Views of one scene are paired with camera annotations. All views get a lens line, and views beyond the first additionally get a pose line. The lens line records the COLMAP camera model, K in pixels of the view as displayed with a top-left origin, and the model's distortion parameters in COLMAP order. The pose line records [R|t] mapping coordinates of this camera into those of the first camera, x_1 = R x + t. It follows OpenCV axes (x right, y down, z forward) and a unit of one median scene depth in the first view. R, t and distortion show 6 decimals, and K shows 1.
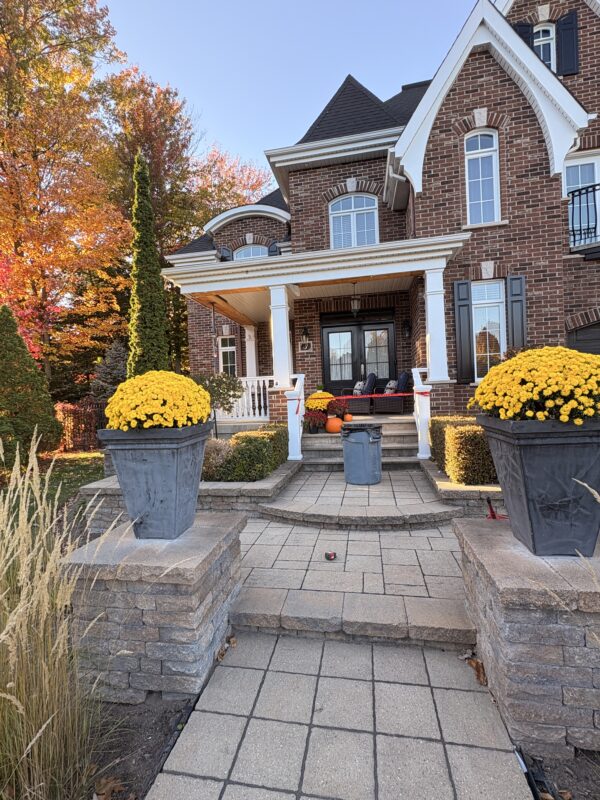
lens RADIAL K [[370.9, 0, 301.3], [0, 370.9, 402.4], [0, 0, 1]] dist [0.002669, 0.000795]
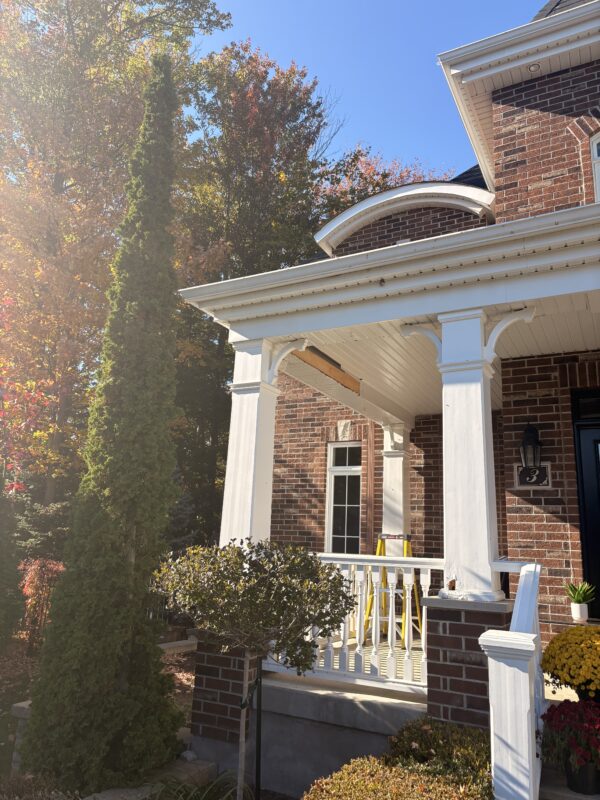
lens RADIAL K [[623.3, 0, 300.0], [0, 623.3, 400.0], [0, 0, 1]] dist [0.059753, -0.068693]
pose [[0.953427, 0.008521, -0.301503, -0.029277], [-0.082833, 0.968565, -0.234564, -0.069755], [0.290027, 0.248614, 0.924162, 0.402369]]
